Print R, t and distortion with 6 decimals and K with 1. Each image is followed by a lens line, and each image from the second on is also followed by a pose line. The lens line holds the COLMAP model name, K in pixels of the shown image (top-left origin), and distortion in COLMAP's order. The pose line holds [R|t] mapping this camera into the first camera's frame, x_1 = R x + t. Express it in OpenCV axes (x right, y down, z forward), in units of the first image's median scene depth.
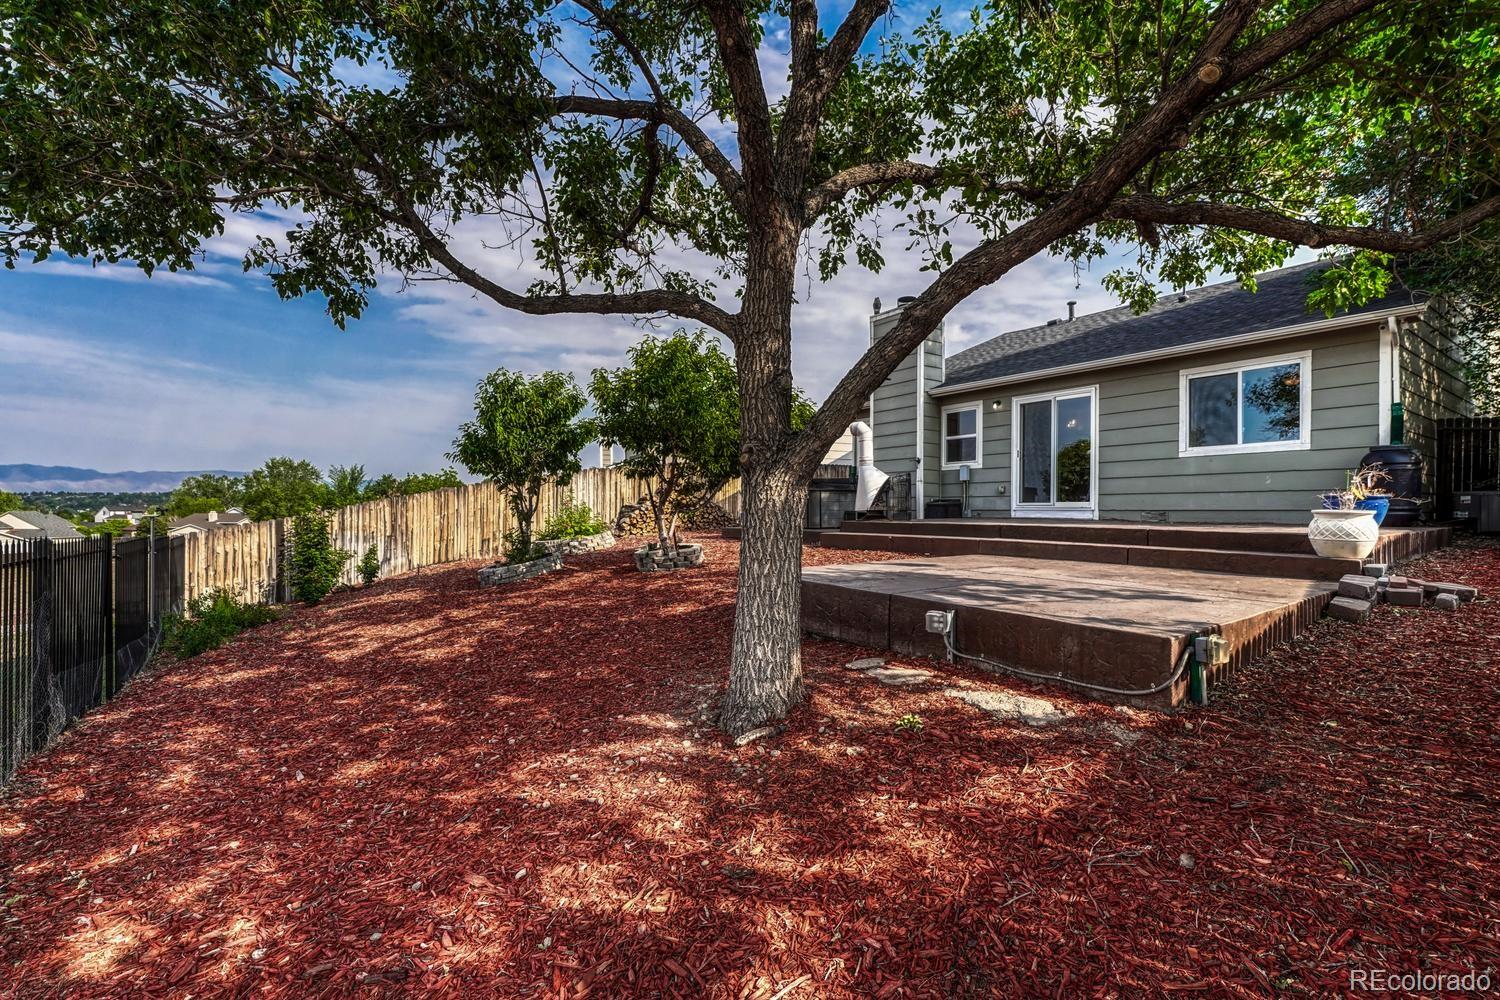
lens RADIAL K [[686.6, 0, 750.0], [0, 686.6, 500.0], [0, 0, 1]] dist [-0.000784, 0.000043]
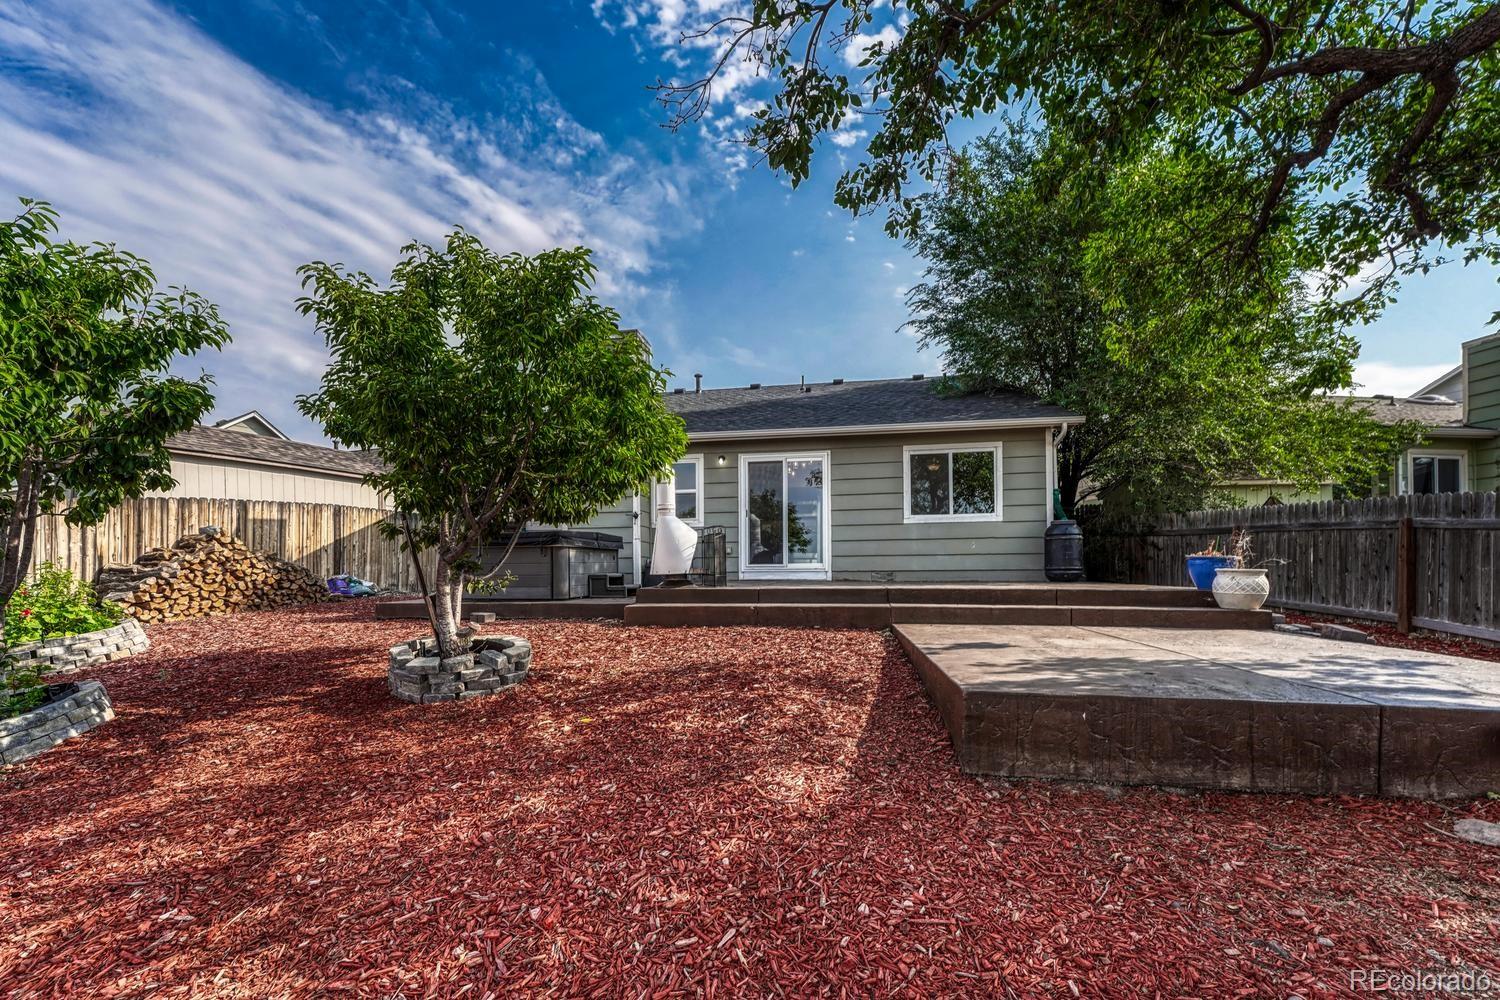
lens RADIAL K [[623.4, 0, 744.5], [0, 623.4, 569.6], [0, 0, 1]] dist [-0.000858, -0.000089]
pose [[0.707648, -0.005168, 0.706546, -0.252666], [-0.001949, 0.999955, 0.009266, 0.003790], [-0.706563, -0.007934, 0.707606, 0.421974]]
